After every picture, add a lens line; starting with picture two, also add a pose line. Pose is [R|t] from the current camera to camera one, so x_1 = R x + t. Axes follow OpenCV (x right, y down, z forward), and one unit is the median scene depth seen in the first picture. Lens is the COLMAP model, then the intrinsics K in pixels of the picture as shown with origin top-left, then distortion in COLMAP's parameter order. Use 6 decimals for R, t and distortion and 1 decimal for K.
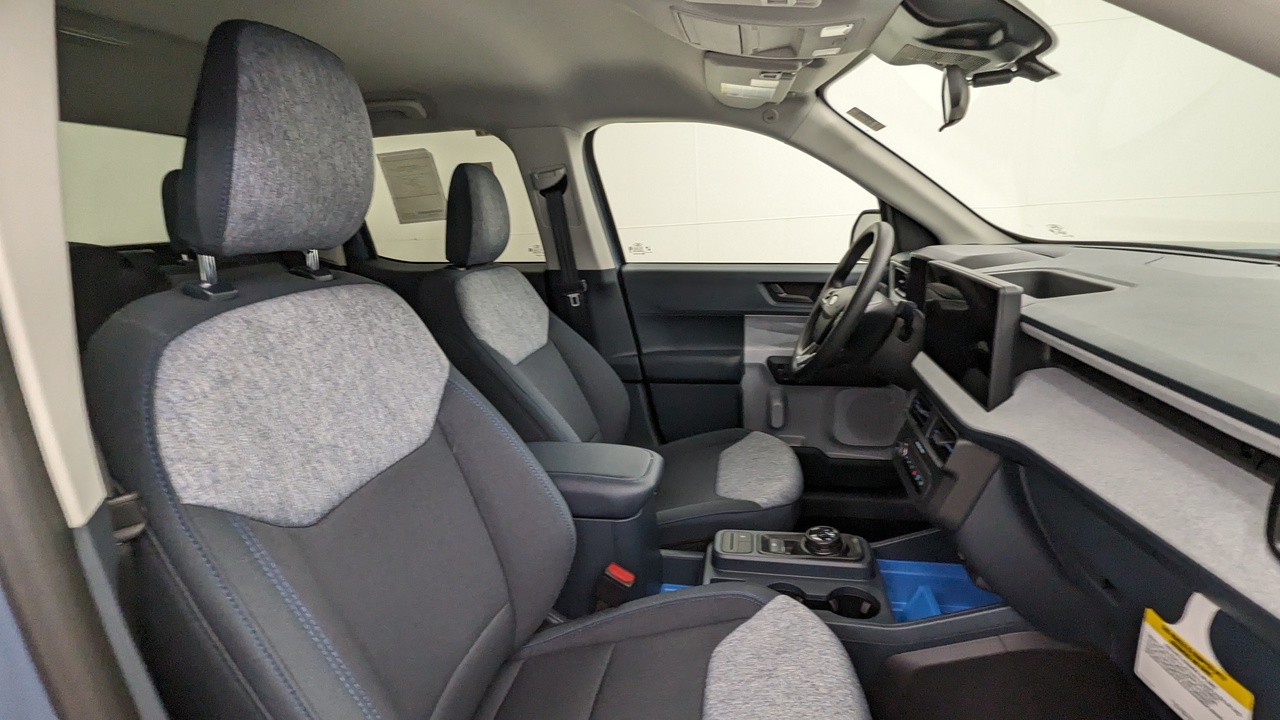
lens RADIAL K [[613.1, 0, 643.9], [0, 613.1, 356.0], [0, 0, 1]] dist [0.000754, 0.000175]
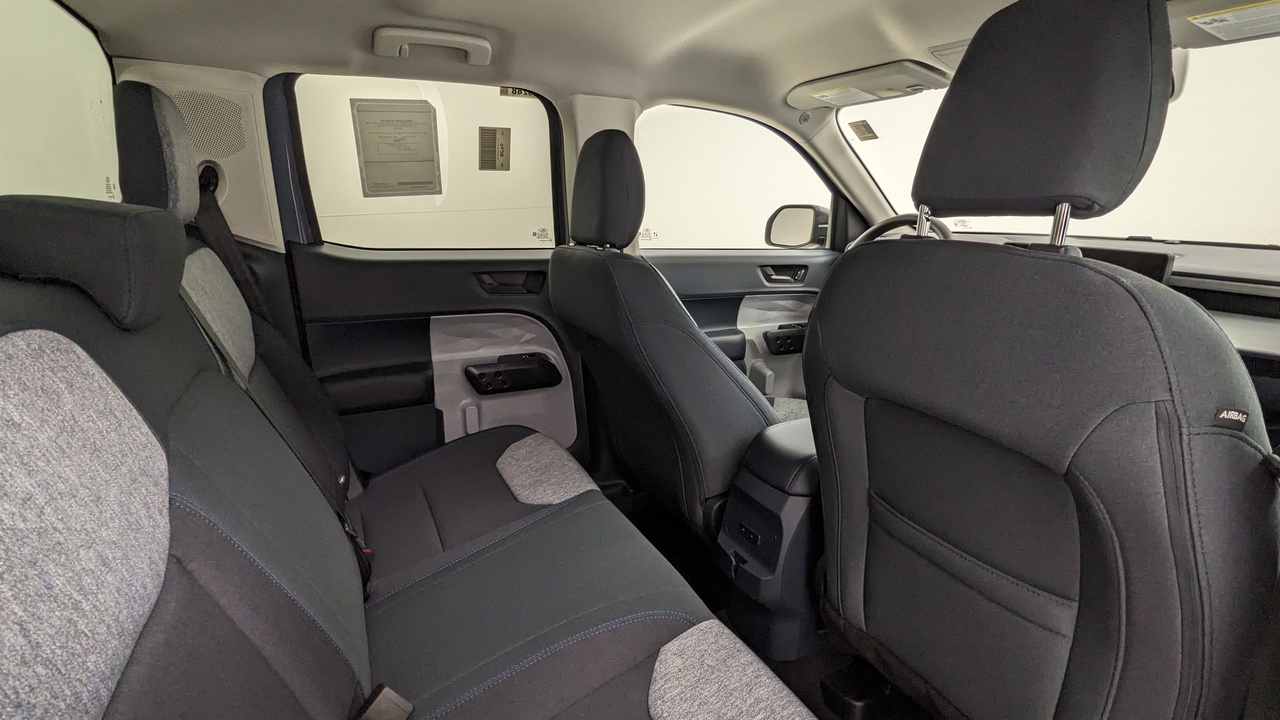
lens RADIAL K [[613.4, 0, 640.0], [0, 613.4, 360.0], [0, 0, 1]] dist [0.000900, 0.000349]
pose [[0.800498, -0.106045, 0.589879, -0.943265], [0.100401, 0.994041, 0.042452, -0.026800], [-0.590866, 0.025242, 0.806375, 0.331887]]
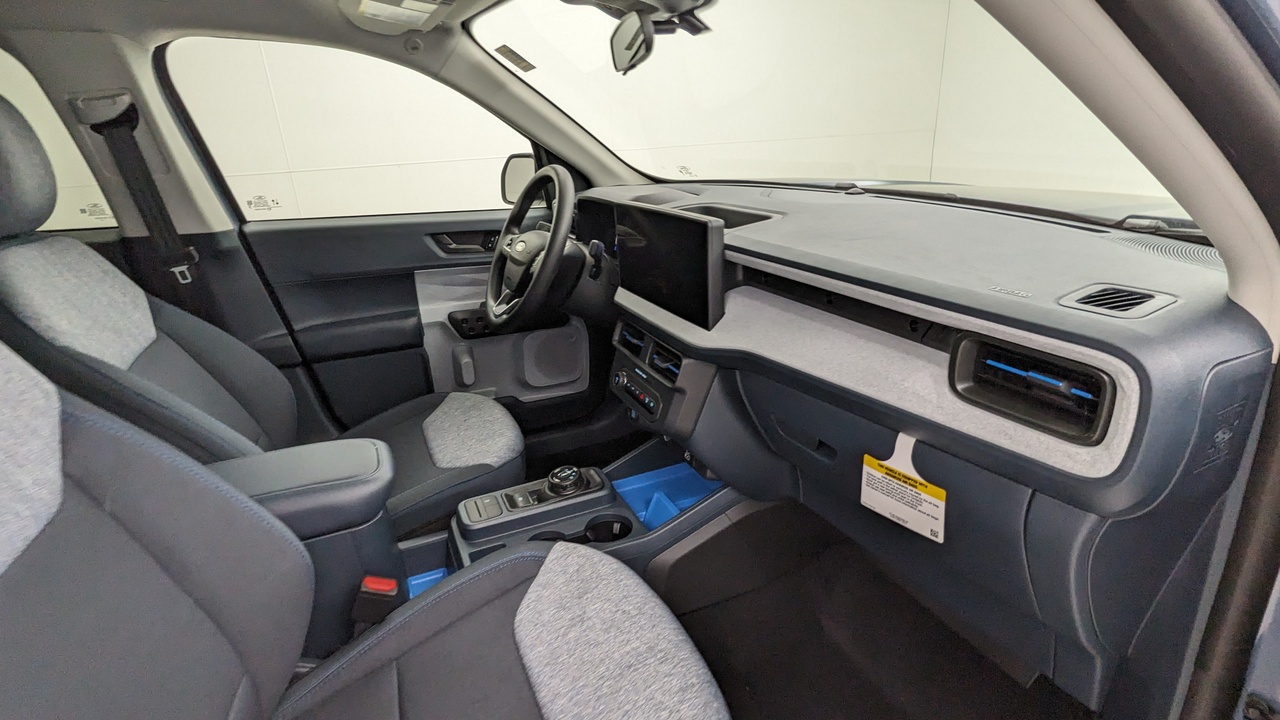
lens RADIAL K [[613.4, 0, 640.0], [0, 613.4, 360.0], [0, 0, 1]] dist [0.000900, 0.000349]
pose [[0.820267, -0.182282, 0.542158, -0.115360], [0.134069, 0.982727, 0.127565, -0.012384], [-0.556046, -0.031951, 0.830537, 0.070205]]
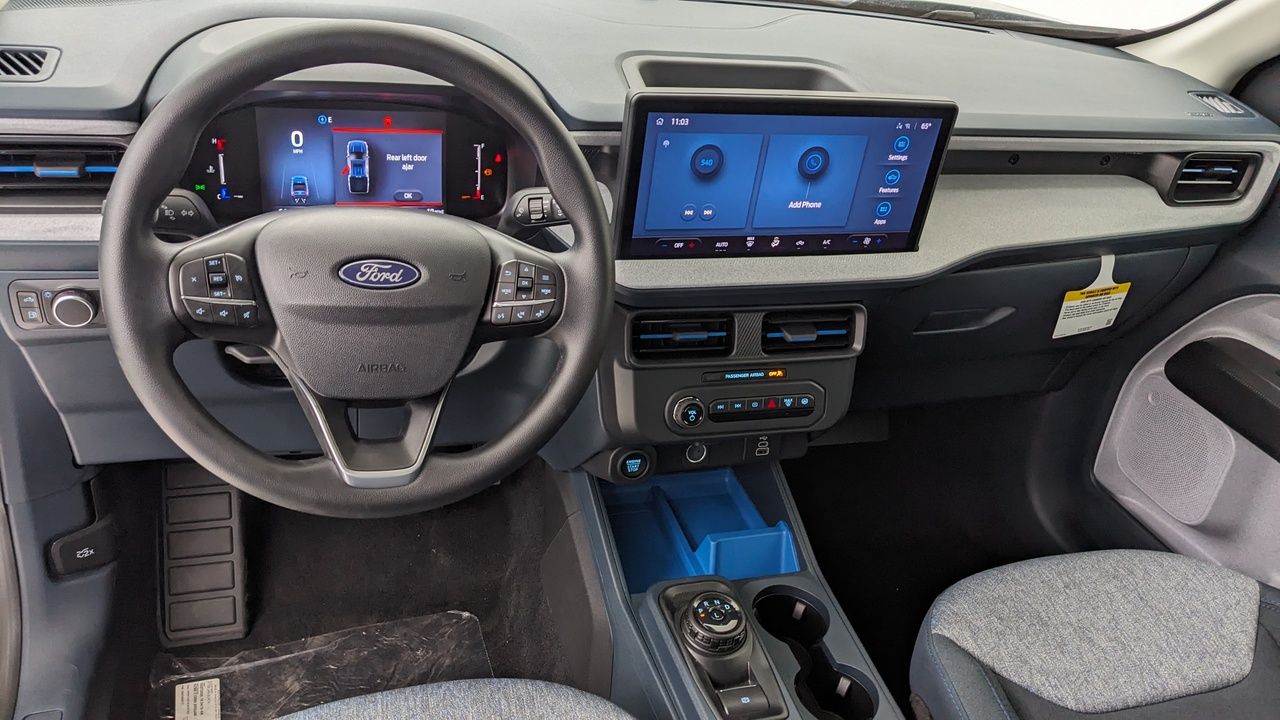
lens RADIAL K [[1021.9, 0, 640.0], [0, 1021.9, 360.0], [0, 0, 1]] dist [0.000096, -0.039426]
pose [[-0.465813, -0.463390, 0.753848, -0.233045], [0.108013, 0.815772, 0.568198, -0.377000], [-0.878266, 0.346100, -0.329945, 1.133980]]
